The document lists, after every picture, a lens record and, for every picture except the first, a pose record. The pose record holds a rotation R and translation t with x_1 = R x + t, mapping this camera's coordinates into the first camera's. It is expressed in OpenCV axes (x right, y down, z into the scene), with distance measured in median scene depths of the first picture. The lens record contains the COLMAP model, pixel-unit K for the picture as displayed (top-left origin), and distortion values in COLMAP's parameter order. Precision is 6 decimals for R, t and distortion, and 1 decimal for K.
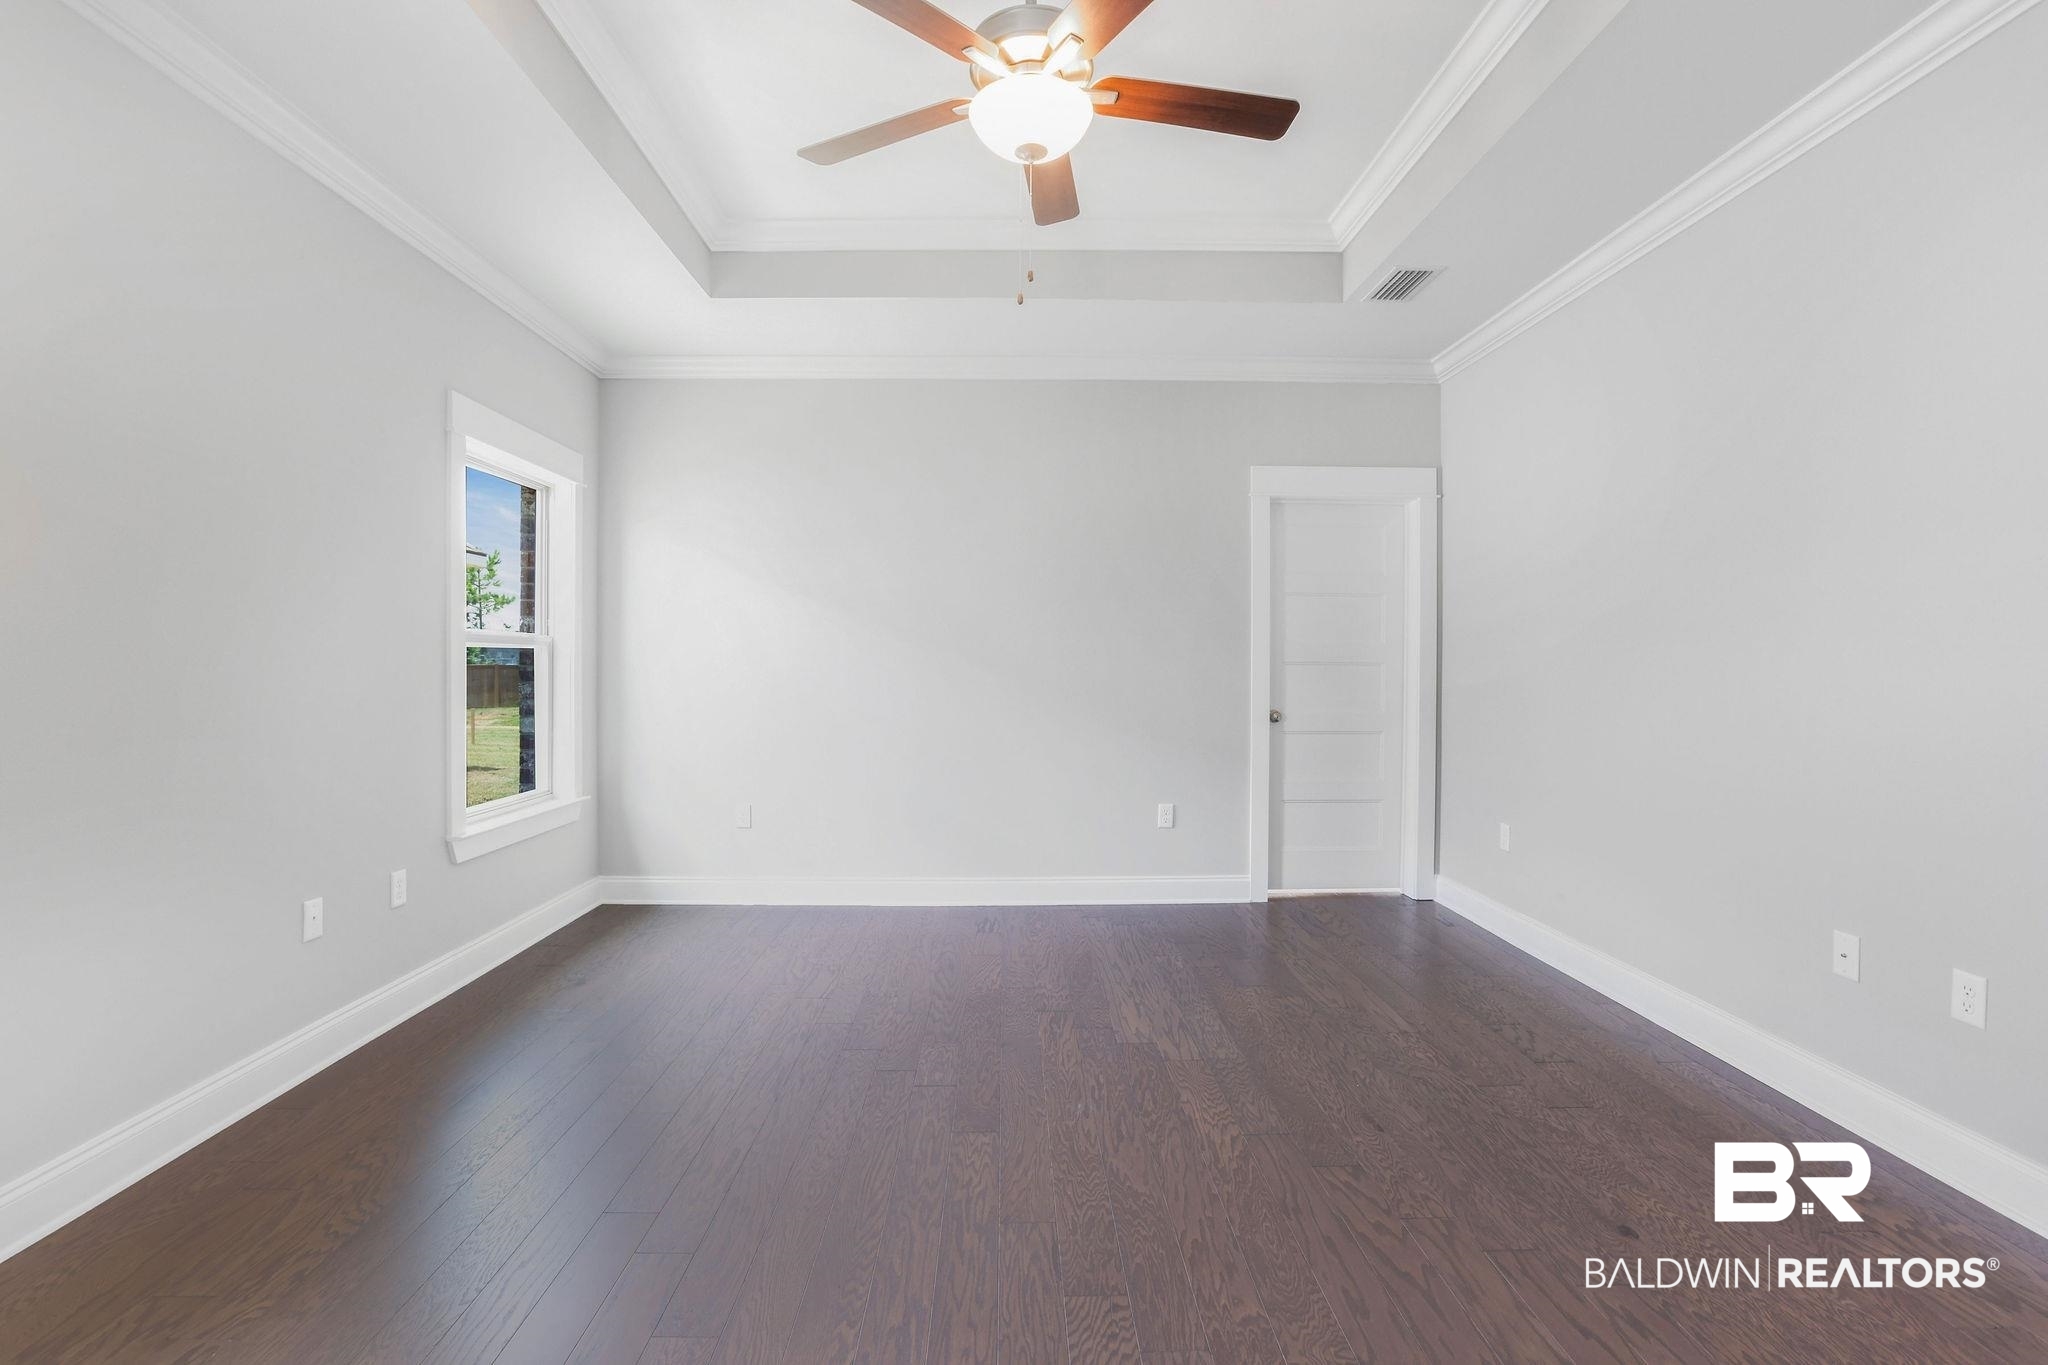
lens RADIAL K [[935.7, 0, 1014.1], [0, 935.7, 681.8], [0, 0, 1]] dist [-0.021255, 0.006059]
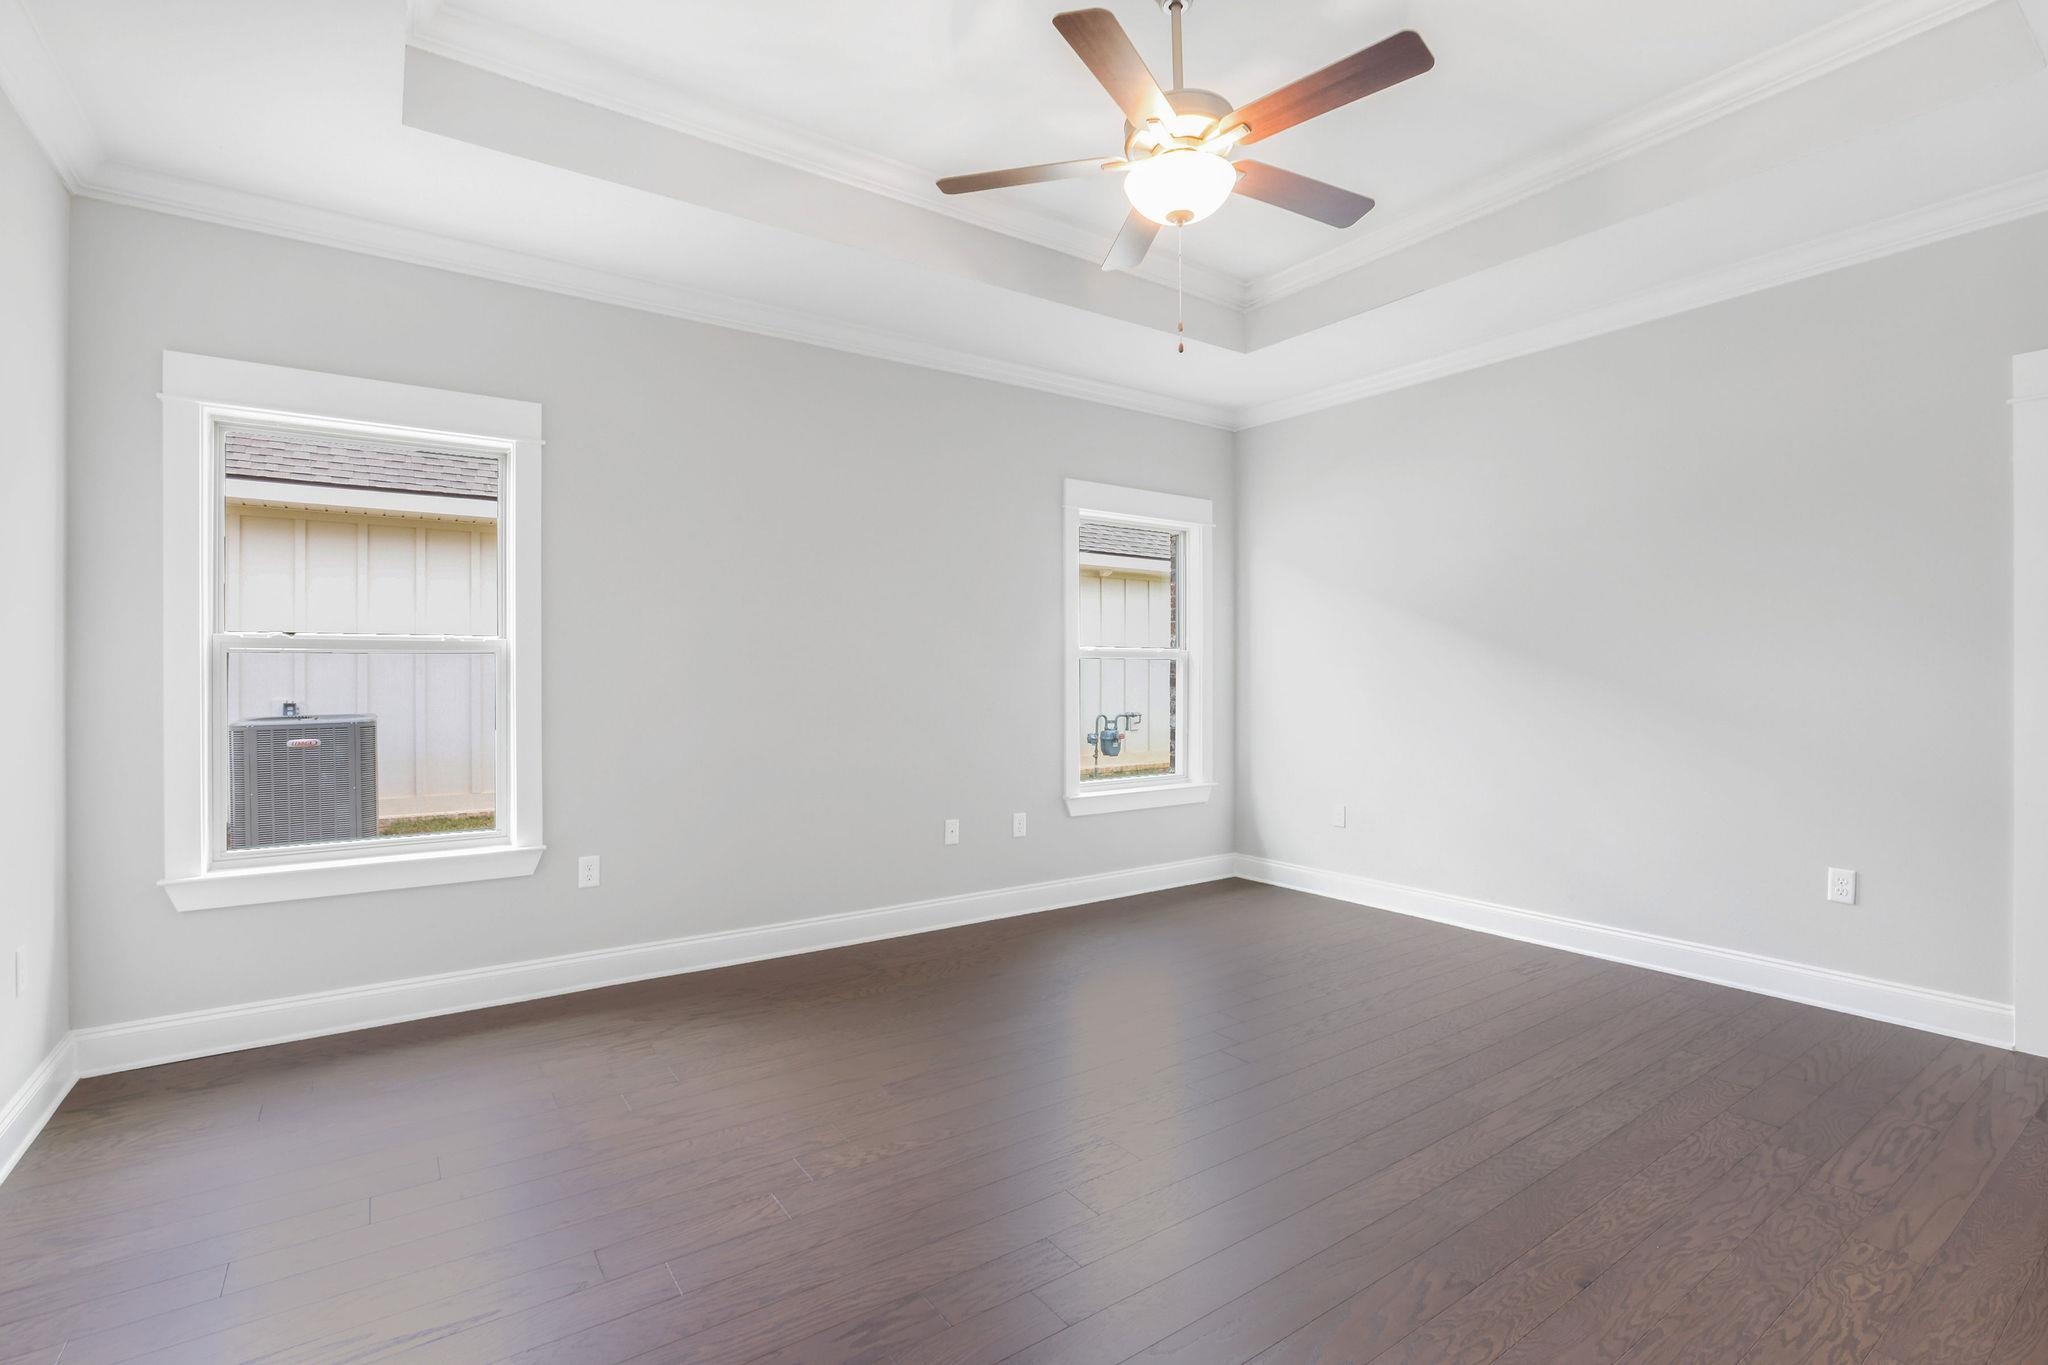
lens RADIAL K [[935.7, 0, 991.6], [0, 935.7, 680.6], [0, 0, 1]] dist [-0.021255, 0.006059]
pose [[0.549497, 0.000606, -0.835496, 0.512479], [-0.008213, 0.999955, -0.004676, -0.001451], [0.835456, 0.009431, 0.549477, 0.121851]]
